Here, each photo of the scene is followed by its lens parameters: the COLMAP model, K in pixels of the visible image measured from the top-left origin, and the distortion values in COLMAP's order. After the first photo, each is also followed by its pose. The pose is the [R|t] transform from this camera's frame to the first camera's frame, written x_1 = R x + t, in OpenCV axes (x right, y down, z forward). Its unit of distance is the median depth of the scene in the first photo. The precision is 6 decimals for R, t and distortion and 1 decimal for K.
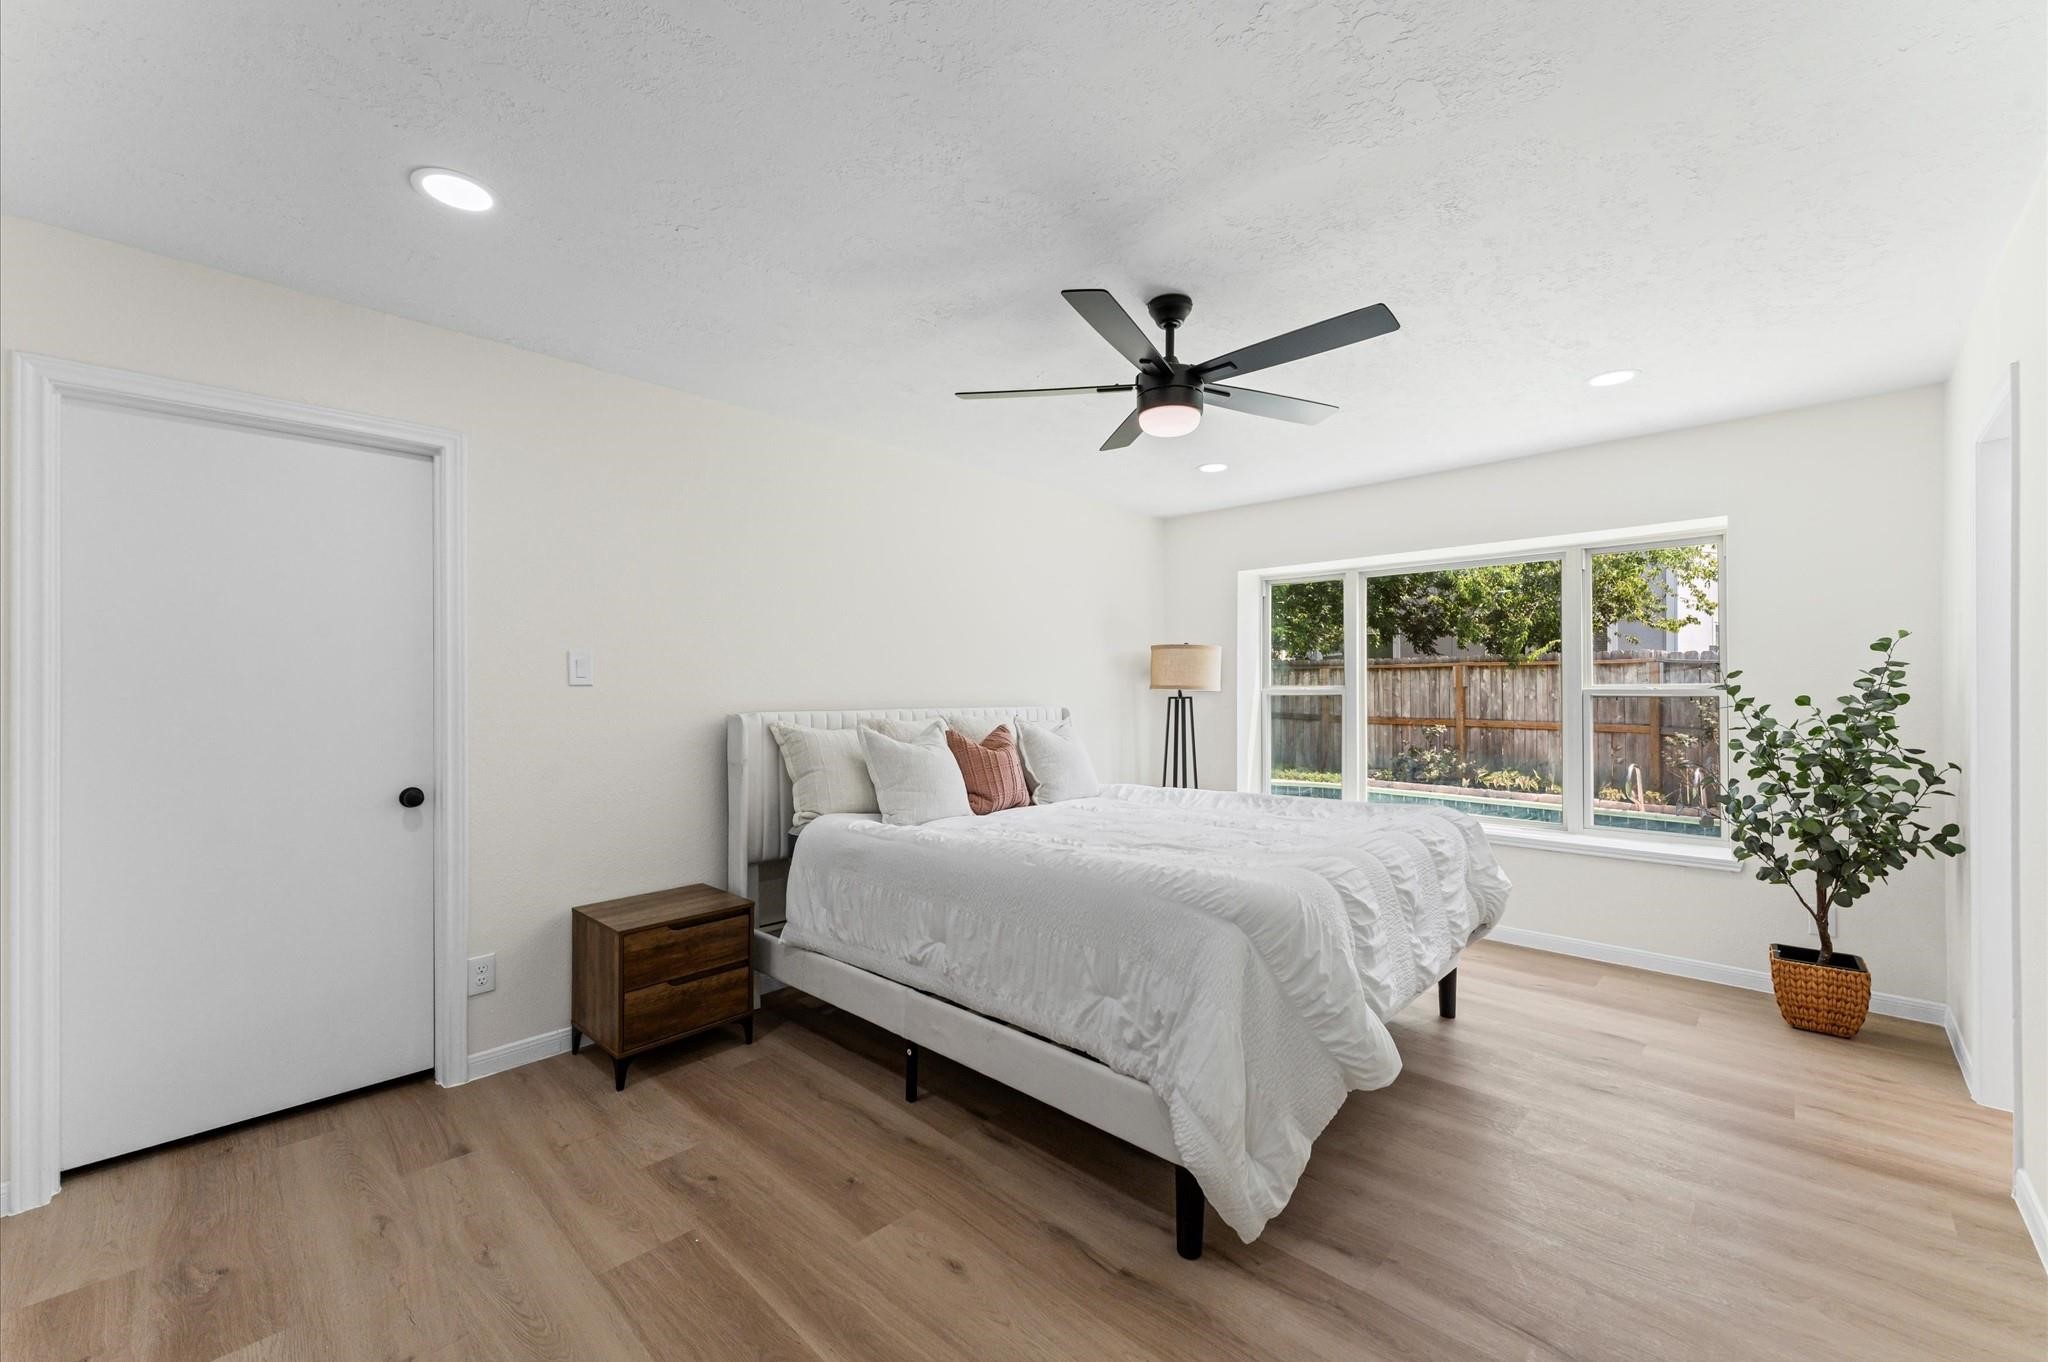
lens RADIAL K [[812.8, 0, 1030.0], [0, 812.8, 692.1], [0, 0, 1]] dist [0.000125, -0.000421]
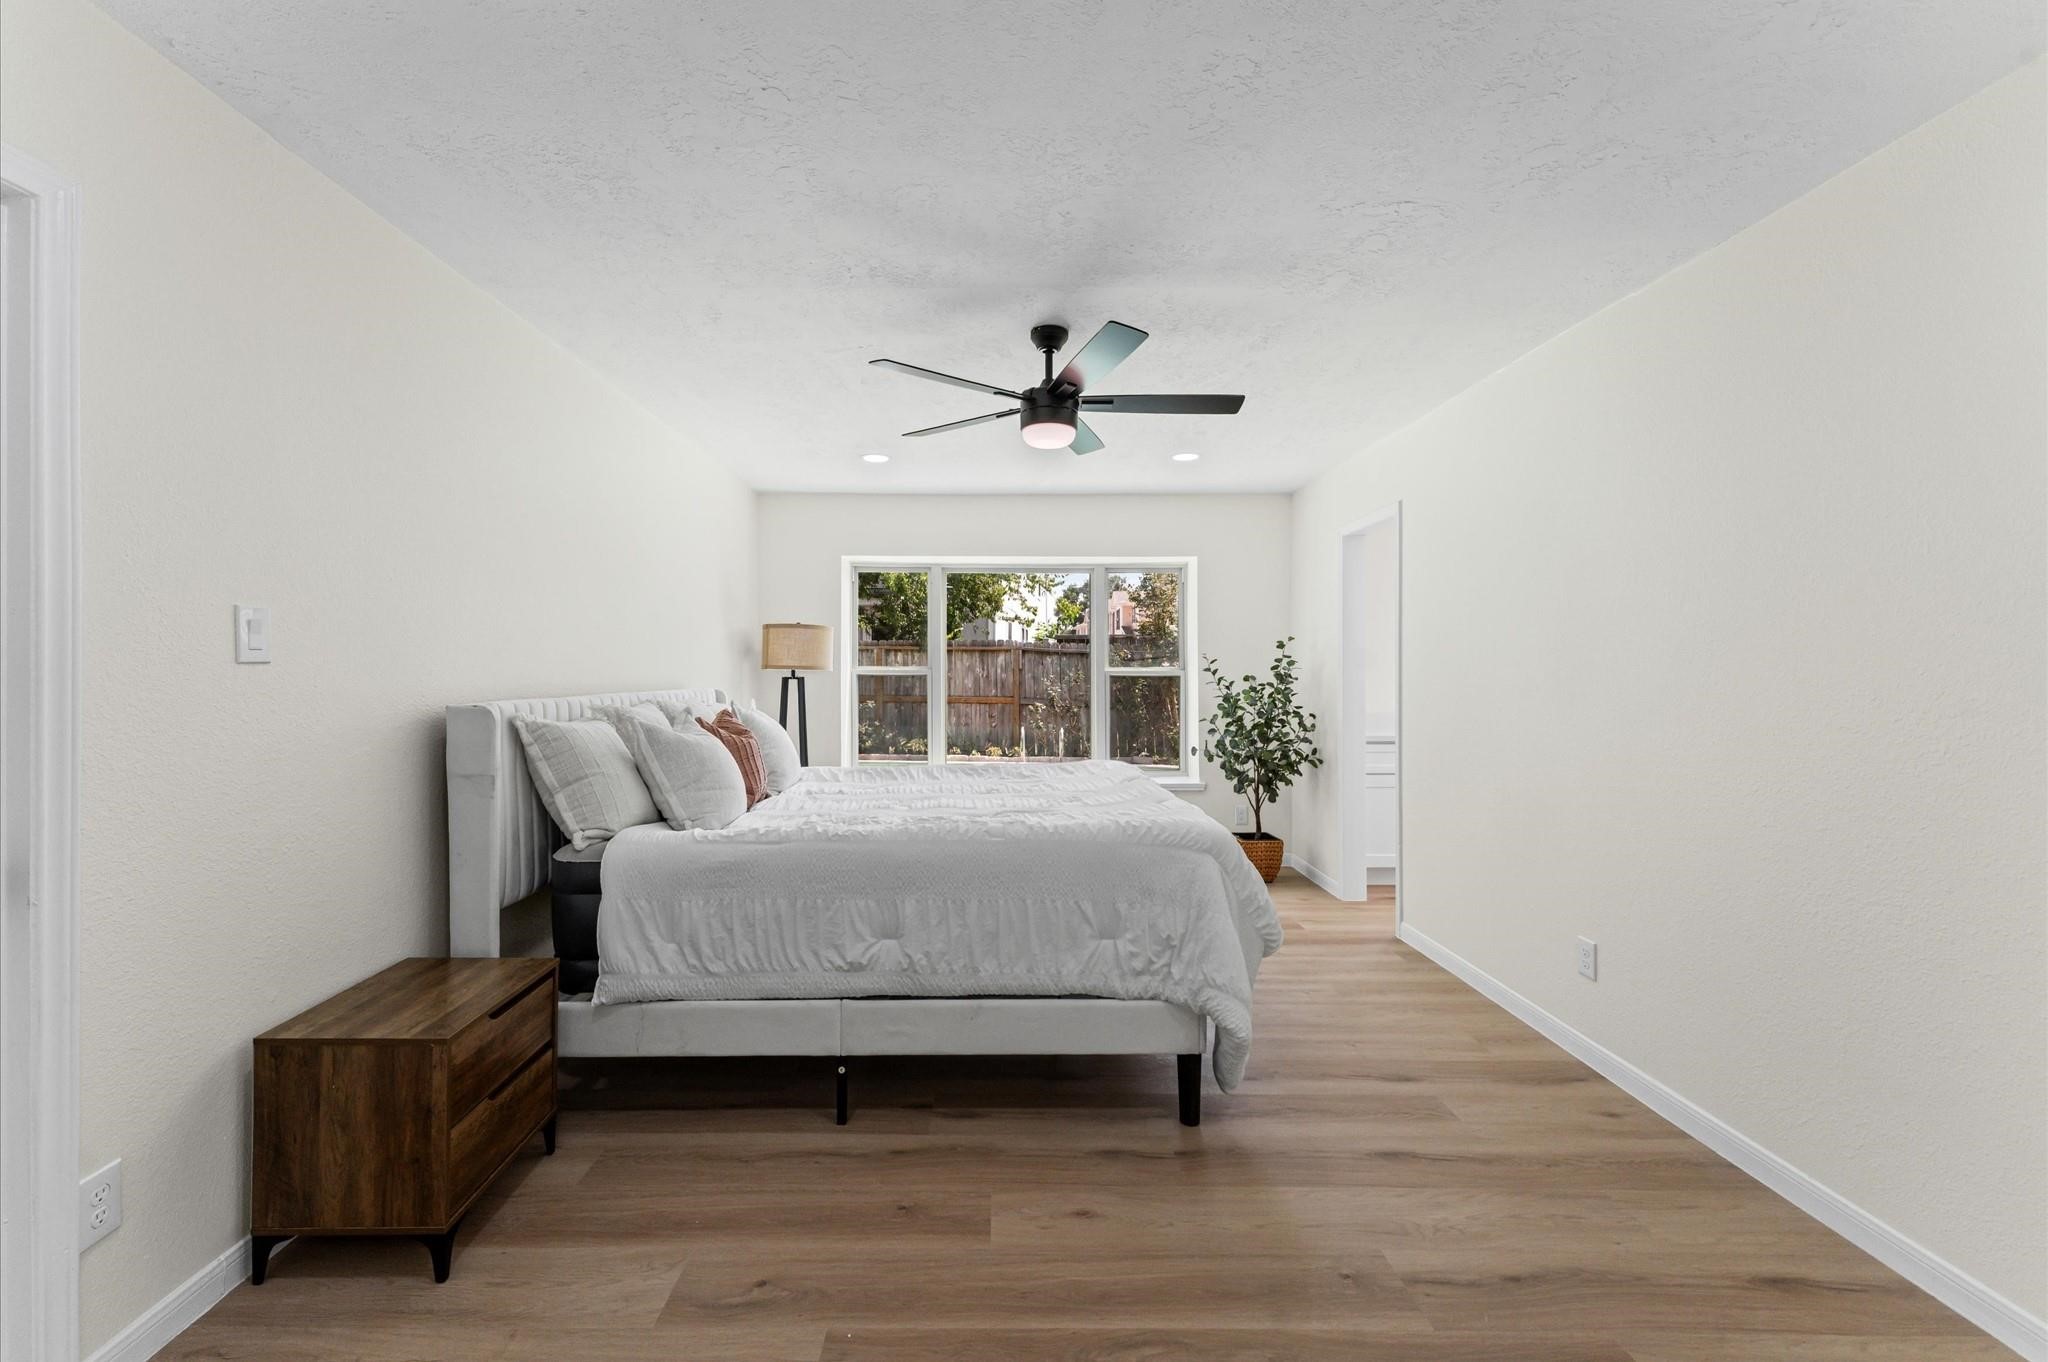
lens RADIAL K [[812.8, 0, 1016.0], [0, 812.8, 669.9], [0, 0, 1]] dist [0.000125, -0.000421]
pose [[0.720884, 0.002487, 0.693051, -0.545110], [-0.001465, 0.999997, -0.002065, -0.002452], [-0.693054, 0.000473, 0.720885, 0.178229]]
